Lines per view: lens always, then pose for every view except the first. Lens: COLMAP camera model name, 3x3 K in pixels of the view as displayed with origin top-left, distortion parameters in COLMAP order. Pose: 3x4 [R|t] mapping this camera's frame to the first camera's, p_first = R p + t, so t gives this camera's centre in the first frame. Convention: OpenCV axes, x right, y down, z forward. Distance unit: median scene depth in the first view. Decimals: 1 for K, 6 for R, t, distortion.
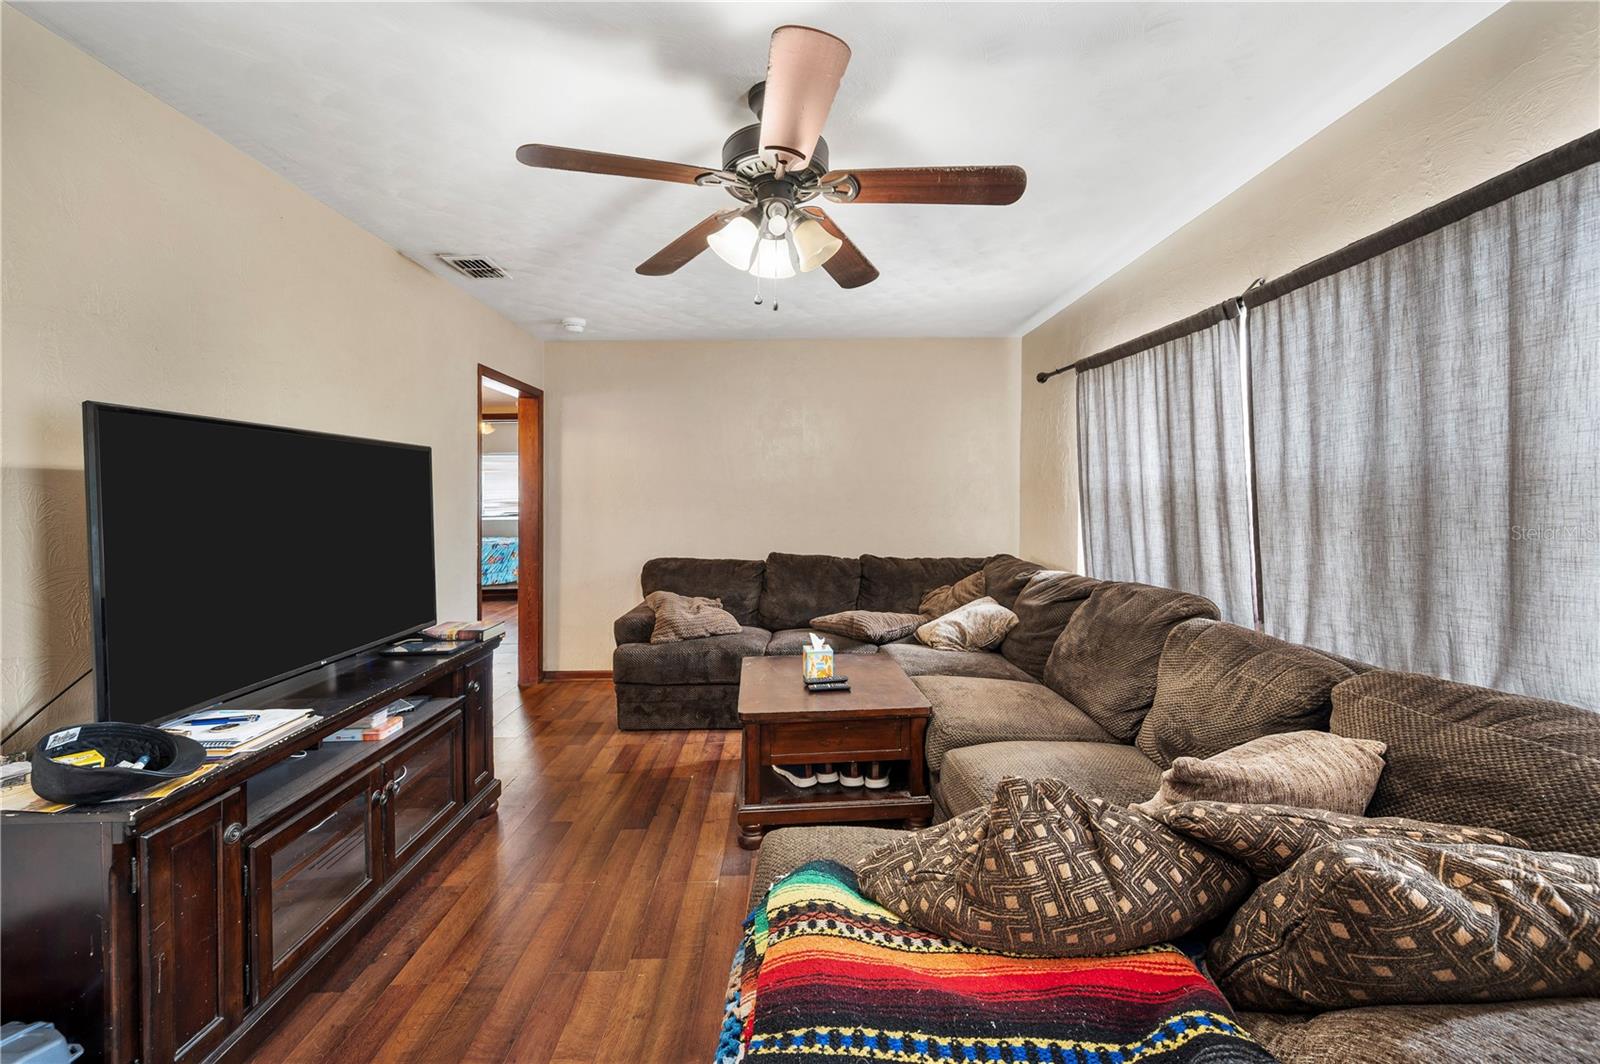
lens RADIAL K [[636.2, 0, 765.1], [0, 636.2, 503.4], [0, 0, 1]] dist [-0.000443, 0.000183]
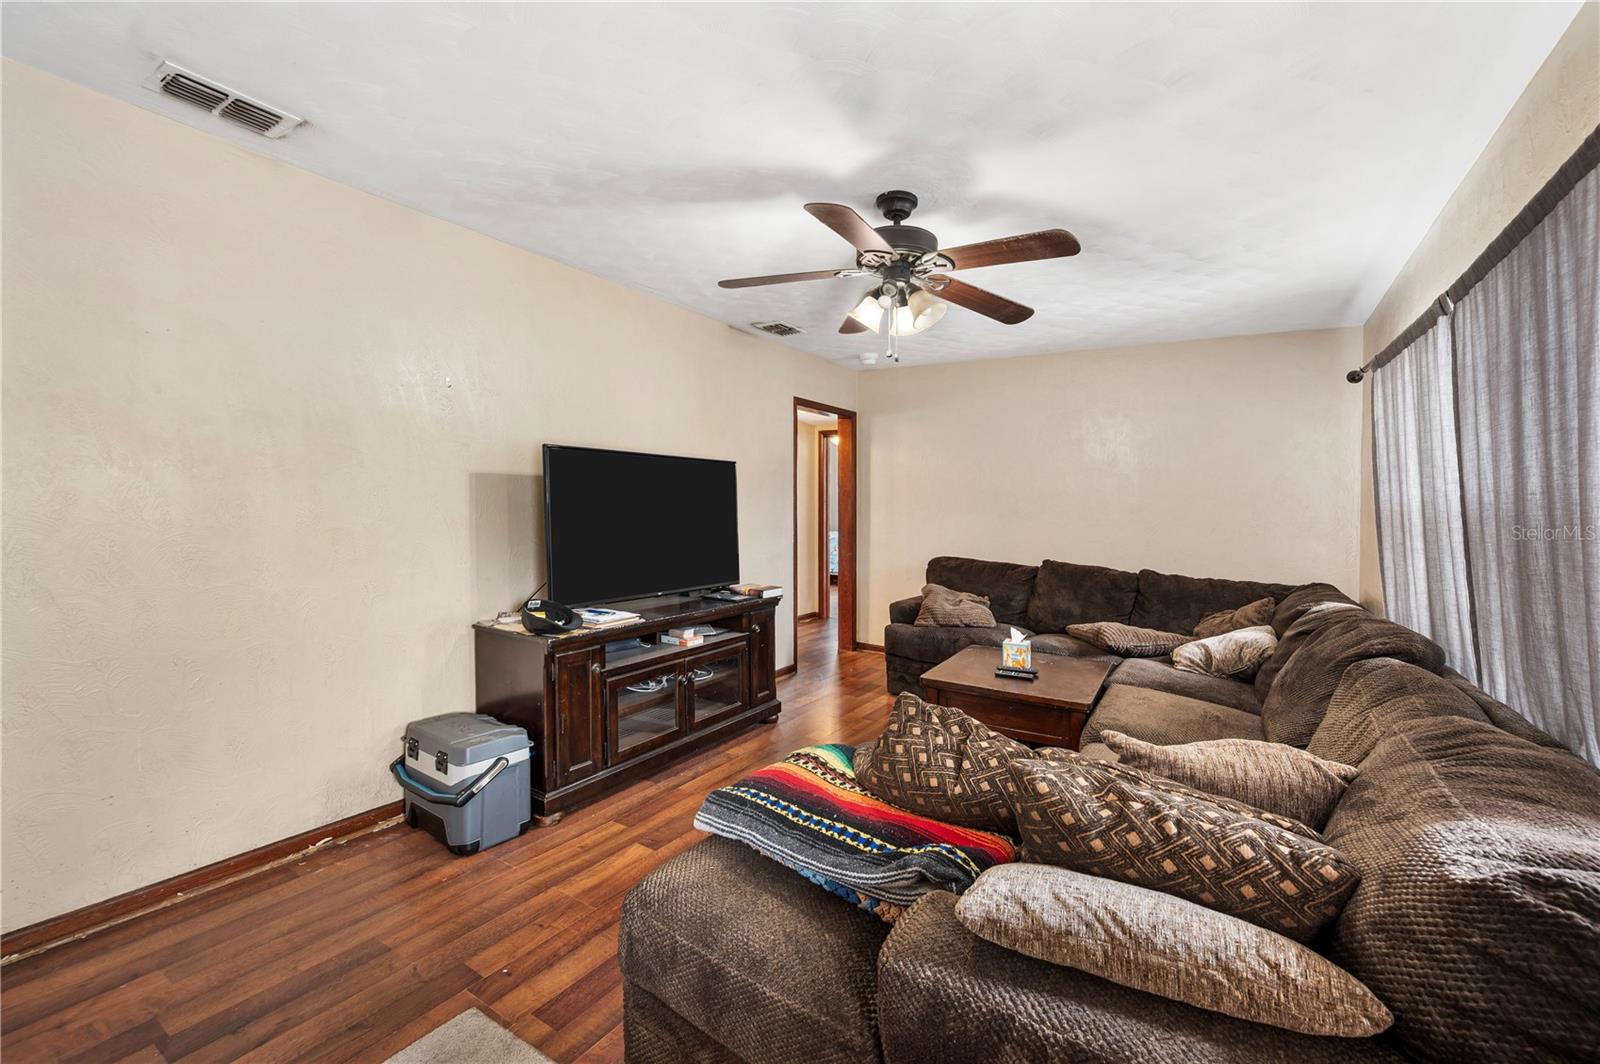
lens RADIAL K [[629.5, 0, 802.8], [0, 629.5, 538.4], [0, 0, 1]] dist [-0.000644, -0.000074]
pose [[0.846465, 0.065398, -0.528412, 0.395475], [-0.040092, 0.997439, 0.059224, -0.004767], [0.530932, -0.028946, 0.846920, -0.155921]]
